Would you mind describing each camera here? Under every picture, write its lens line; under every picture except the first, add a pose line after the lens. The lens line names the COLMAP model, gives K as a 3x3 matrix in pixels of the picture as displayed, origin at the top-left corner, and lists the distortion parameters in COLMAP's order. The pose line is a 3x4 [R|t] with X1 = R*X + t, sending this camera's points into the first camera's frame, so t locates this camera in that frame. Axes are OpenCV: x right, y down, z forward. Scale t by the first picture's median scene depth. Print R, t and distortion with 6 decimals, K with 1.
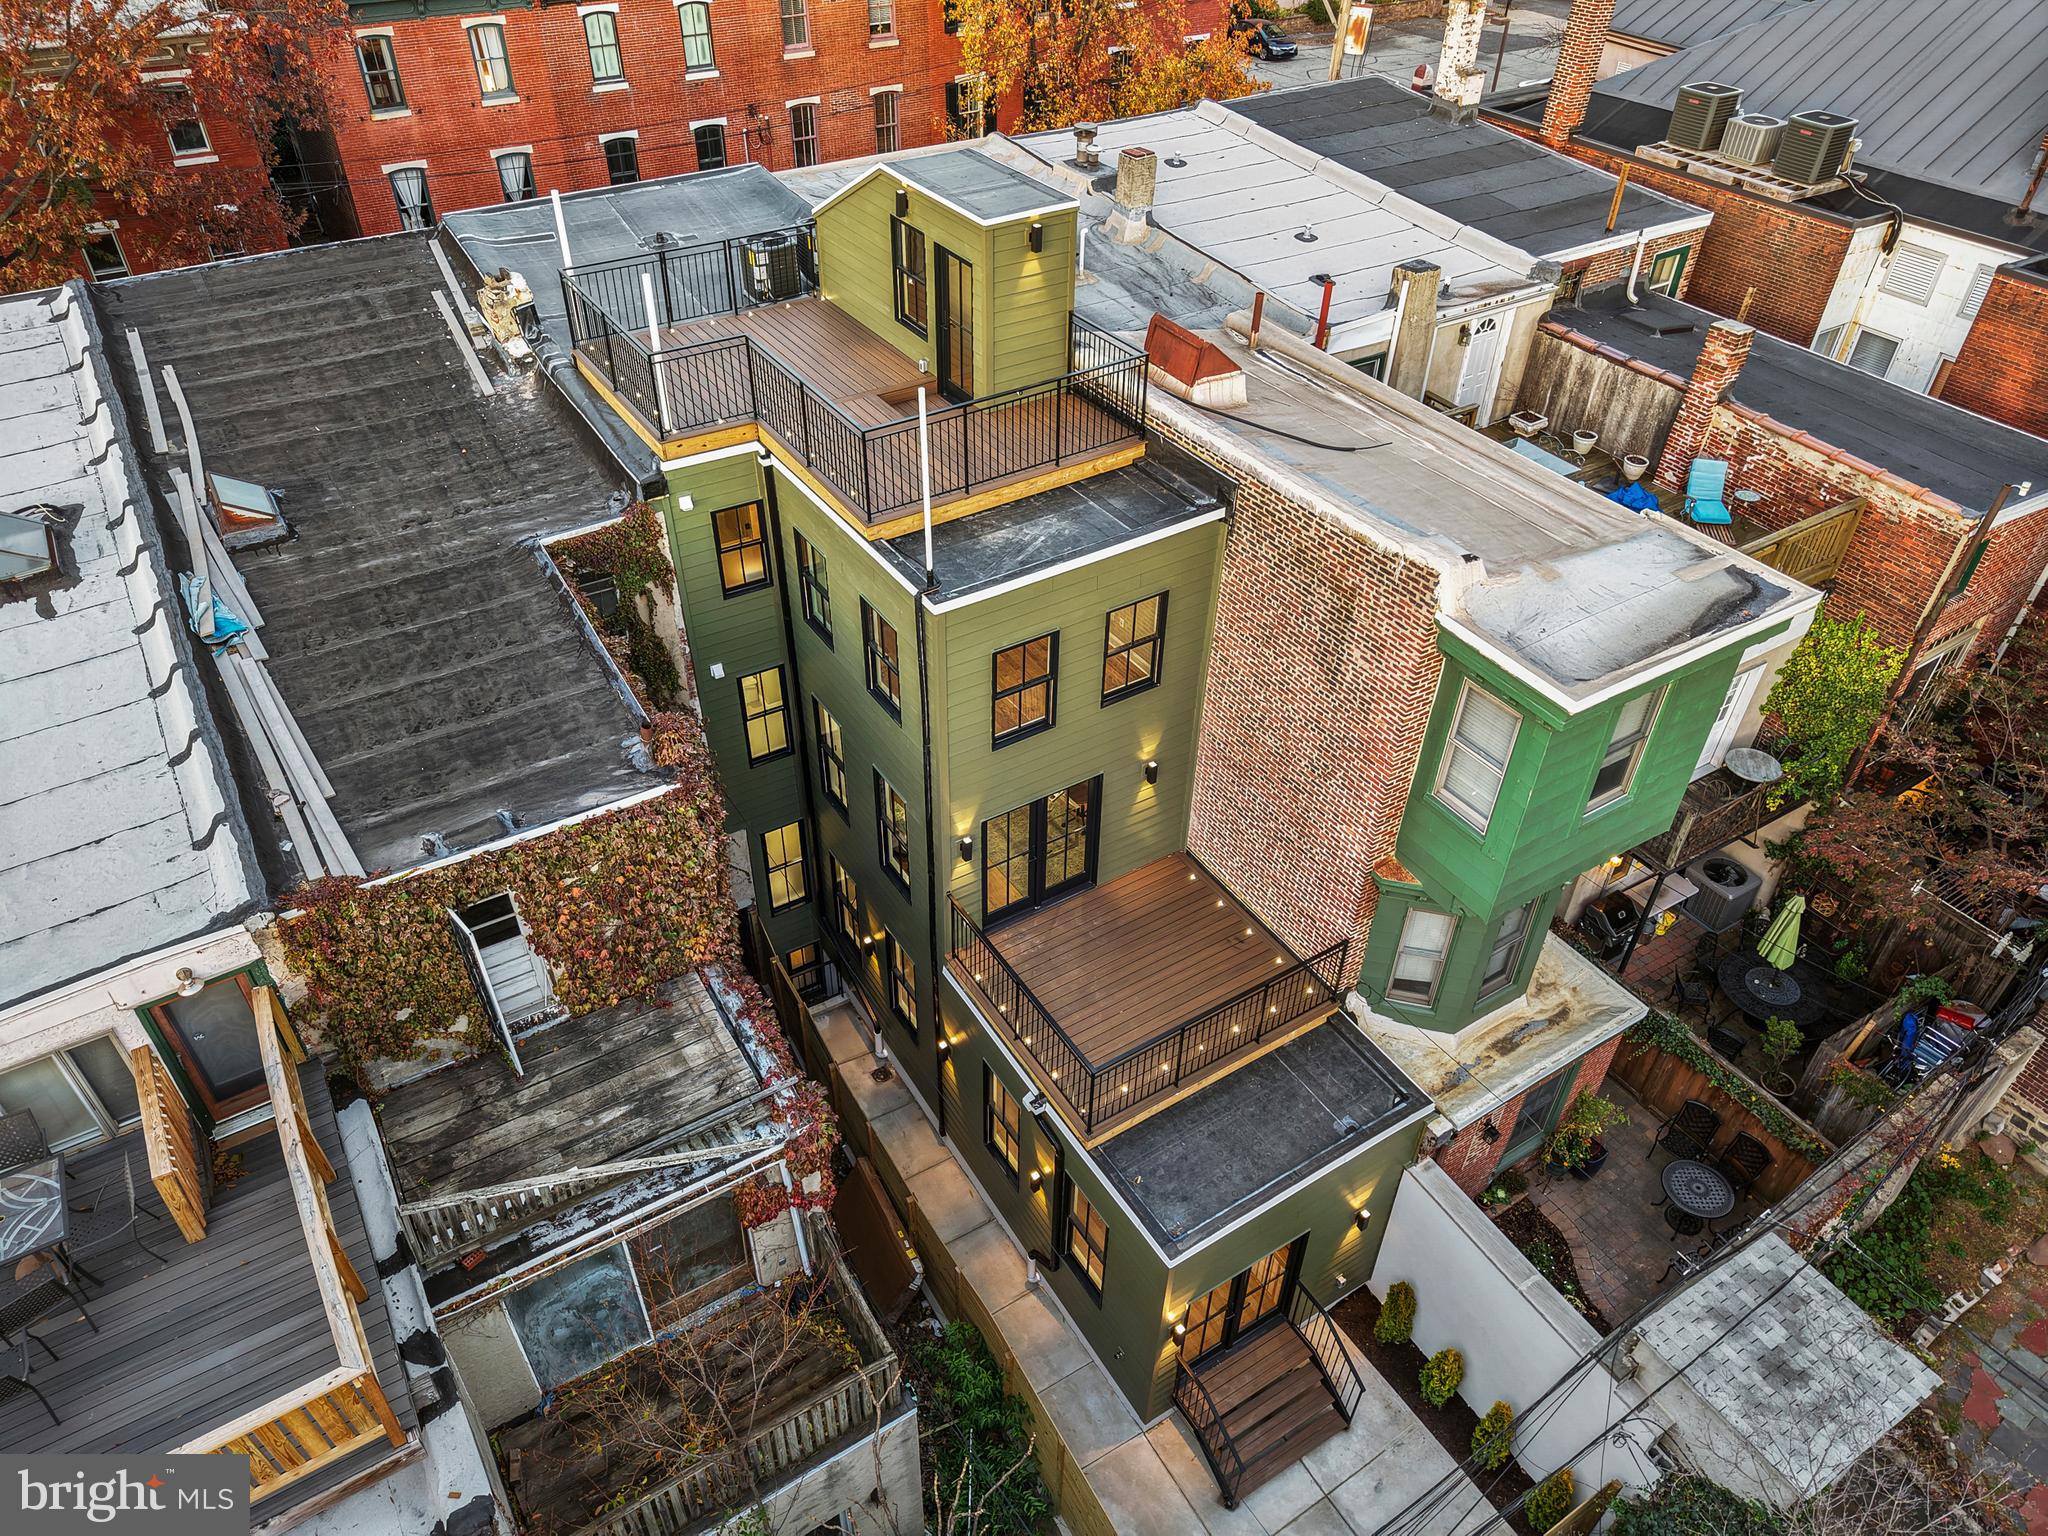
lens RADIAL K [[1369.2, 0, 1011.4], [0, 1369.2, 768.6], [0, 0, 1]] dist [0.008166, -0.005808]
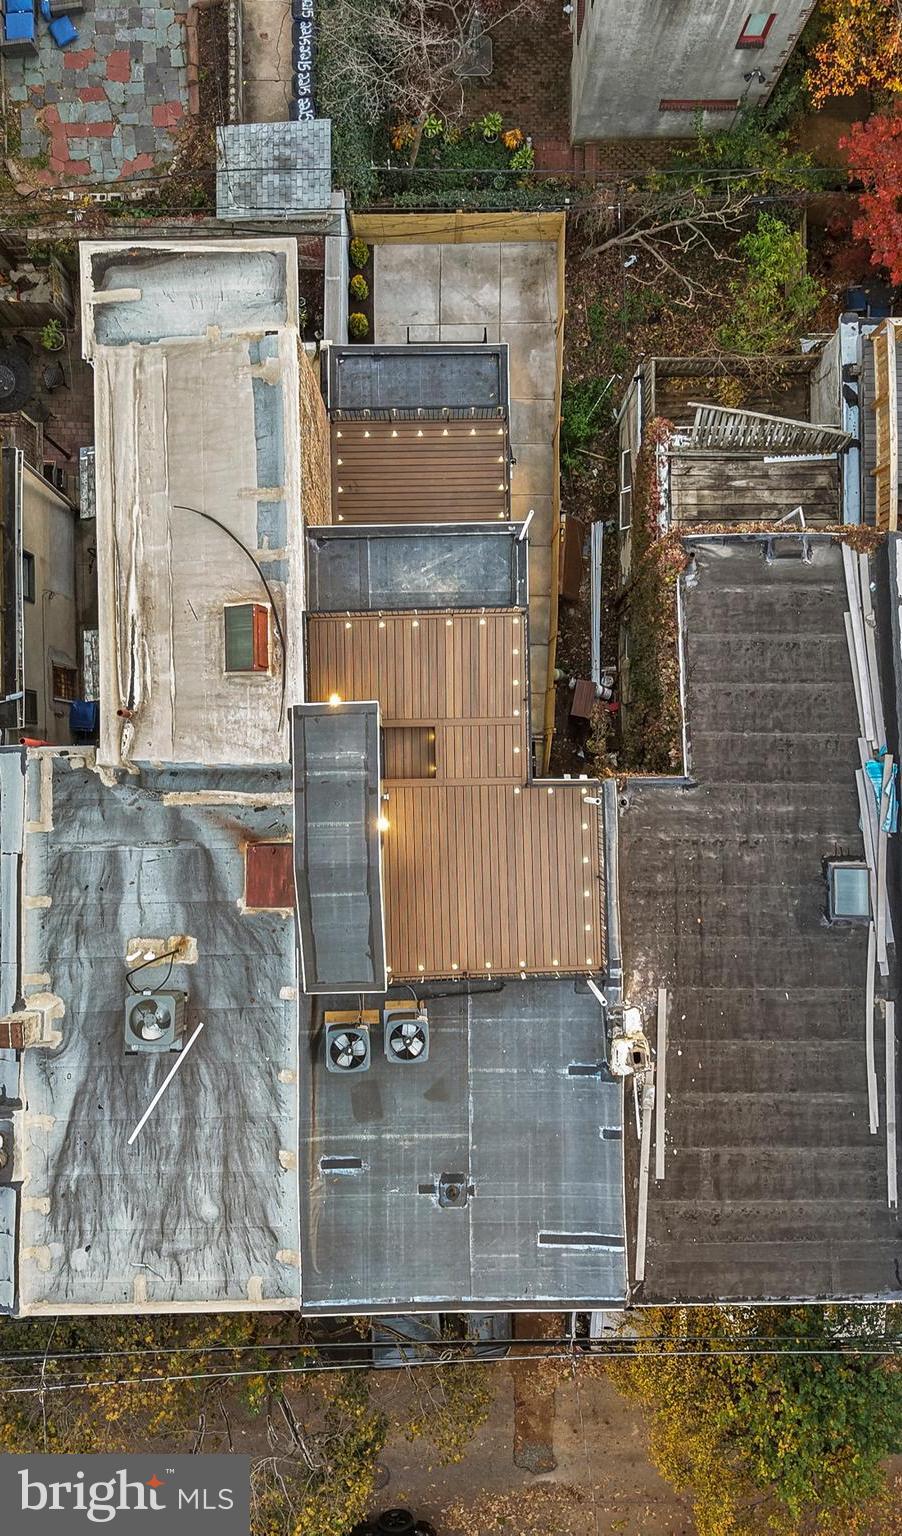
lens RADIAL K [[1352.7, 0, 451.0], [0, 1352.7, 768.0], [0, 0, 1]] dist [0.015945, 0.003596]
pose [[-0.857143, -0.514648, -0.021052, -0.076323], [0.313416, -0.553554, 0.771588, -1.271455], [-0.408749, 0.654763, 0.635774, 0.136836]]
